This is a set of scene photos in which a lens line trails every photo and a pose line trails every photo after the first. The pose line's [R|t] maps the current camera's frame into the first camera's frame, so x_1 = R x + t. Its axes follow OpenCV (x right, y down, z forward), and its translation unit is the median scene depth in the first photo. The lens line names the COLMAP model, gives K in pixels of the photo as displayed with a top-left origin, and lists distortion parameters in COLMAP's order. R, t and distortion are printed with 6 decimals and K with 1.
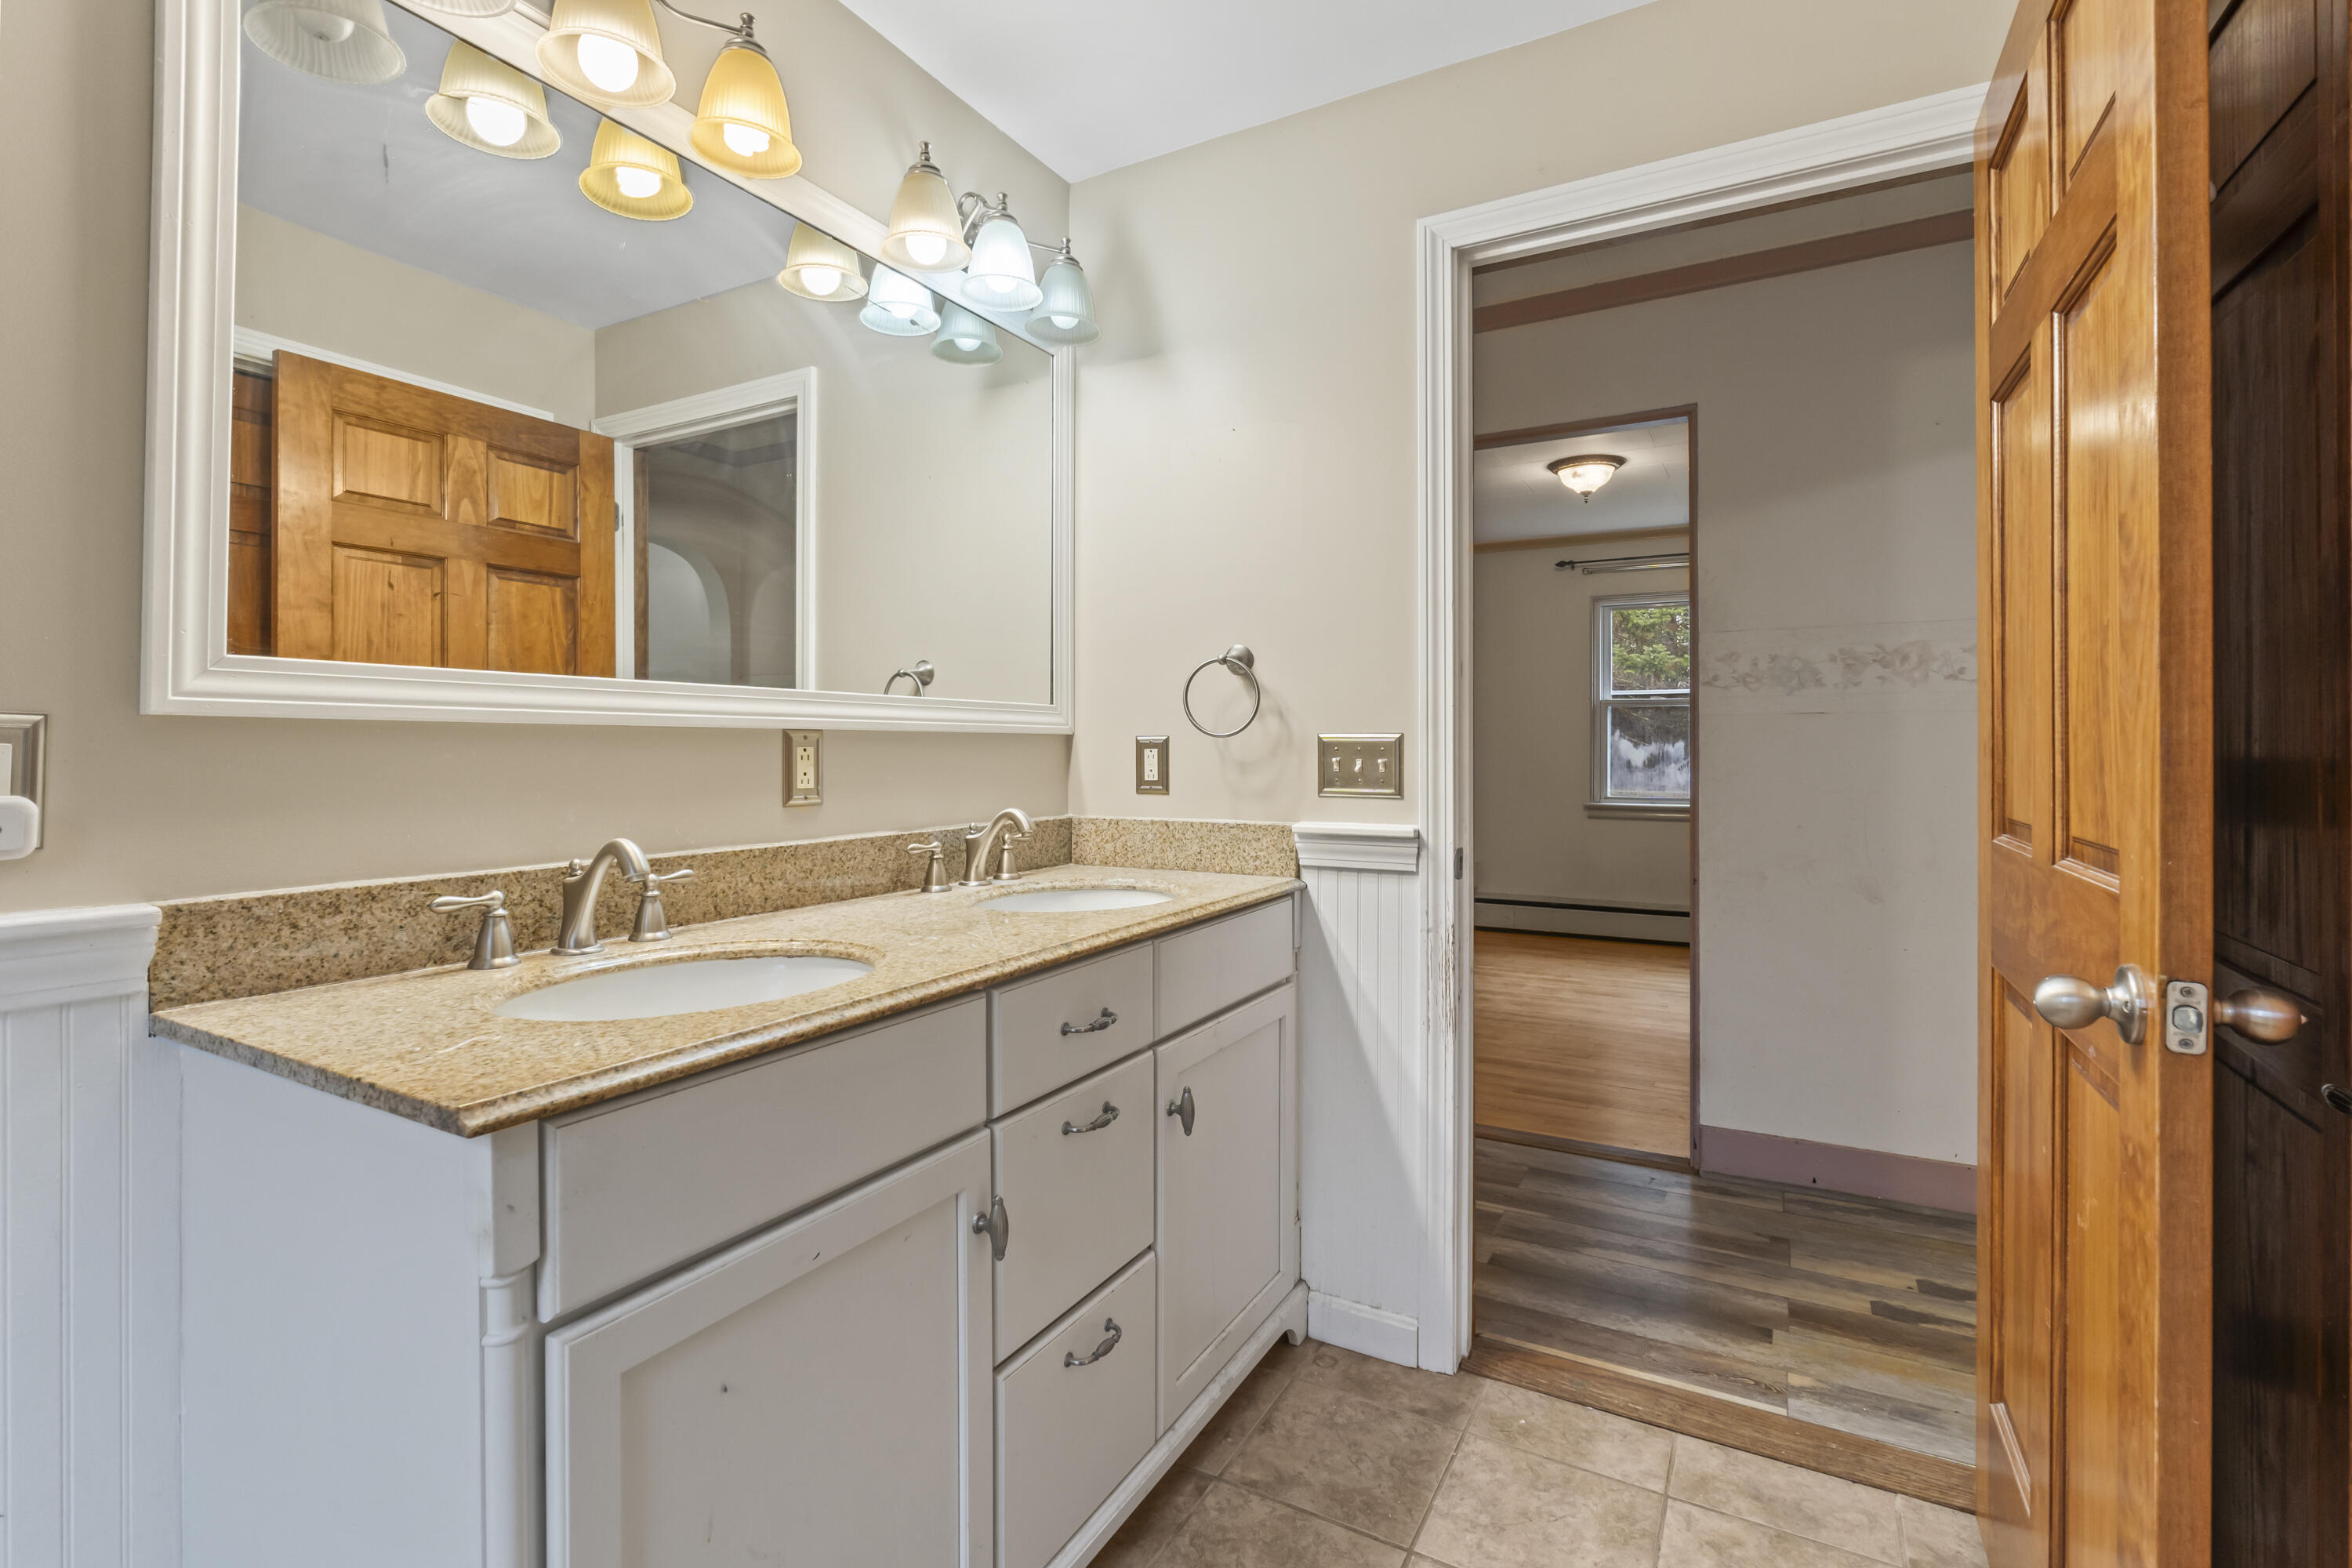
lens RADIAL K [[1071.2, 0, 1177.0], [0, 1071.2, 753.6], [0, 0, 1]] dist [0.000128, 0.000021]
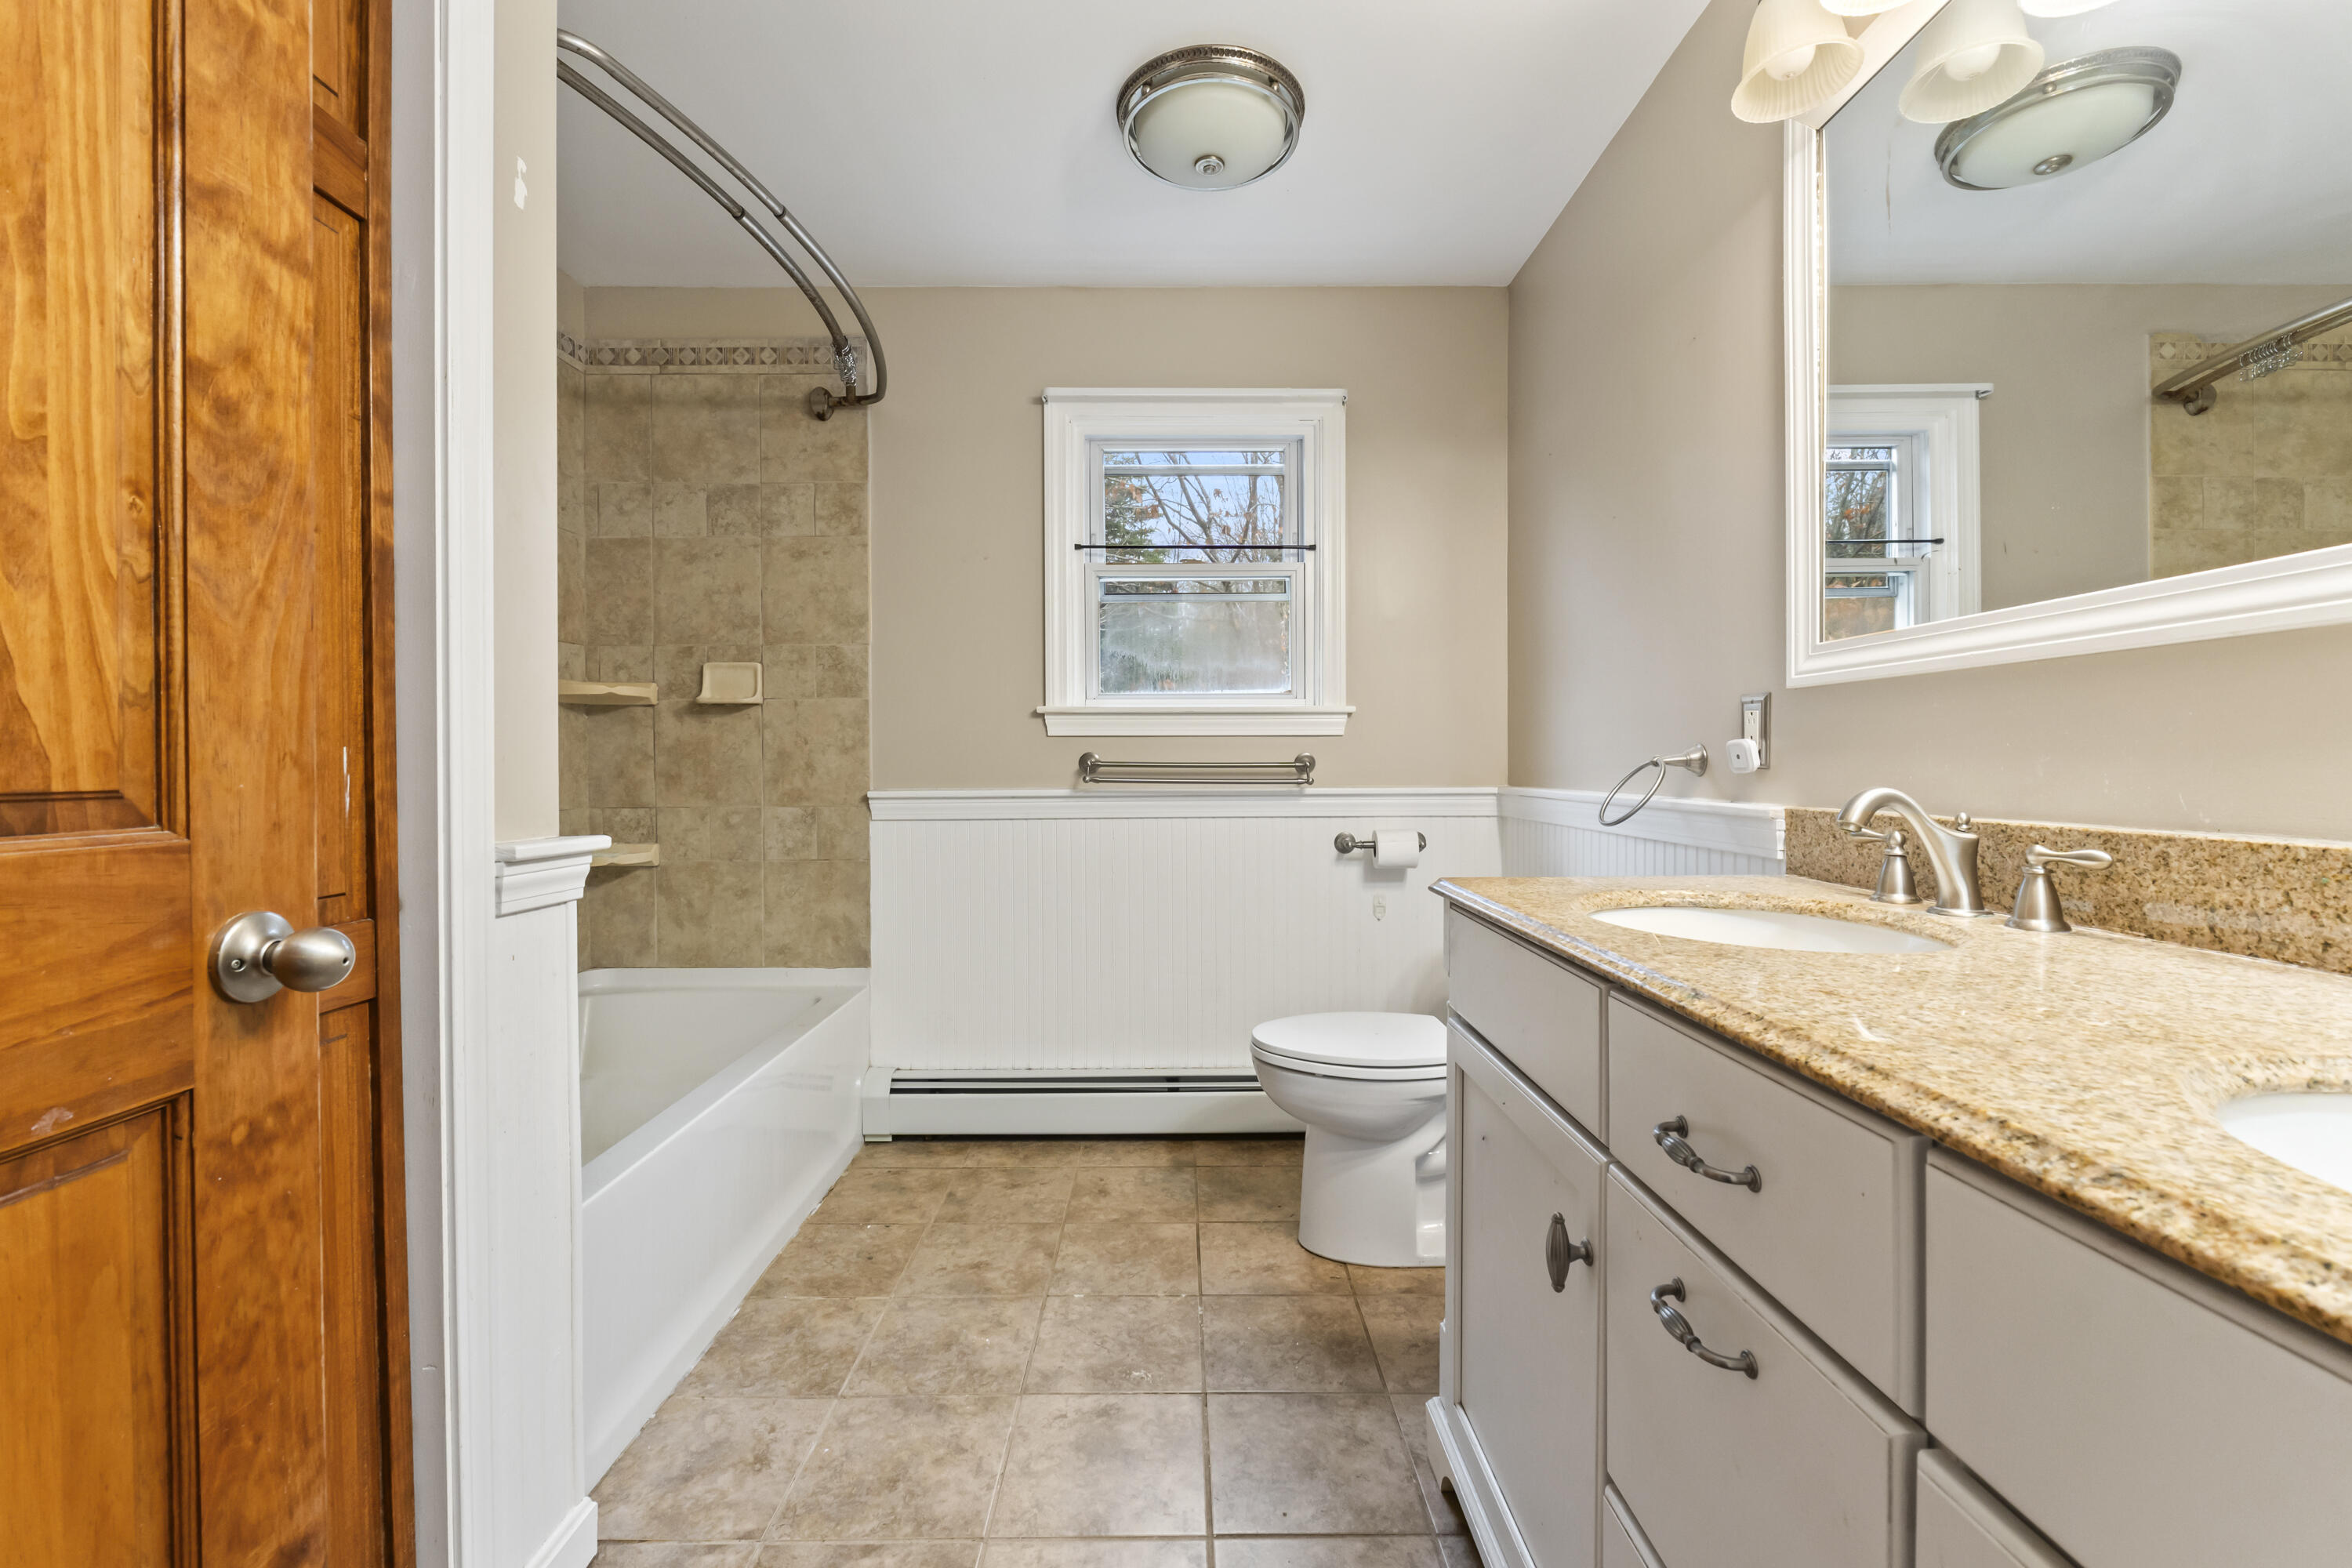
lens RADIAL K [[988.9, 0, 1178.0], [0, 988.9, 774.8], [0, 0, 1]] dist [-0.008987, 0.000065]
pose [[-0.926706, 0.008379, -0.375694, 0.311477], [0.006040, 0.999954, 0.007403, 0.052359], [0.375739, 0.004591, -0.926714, 1.355812]]
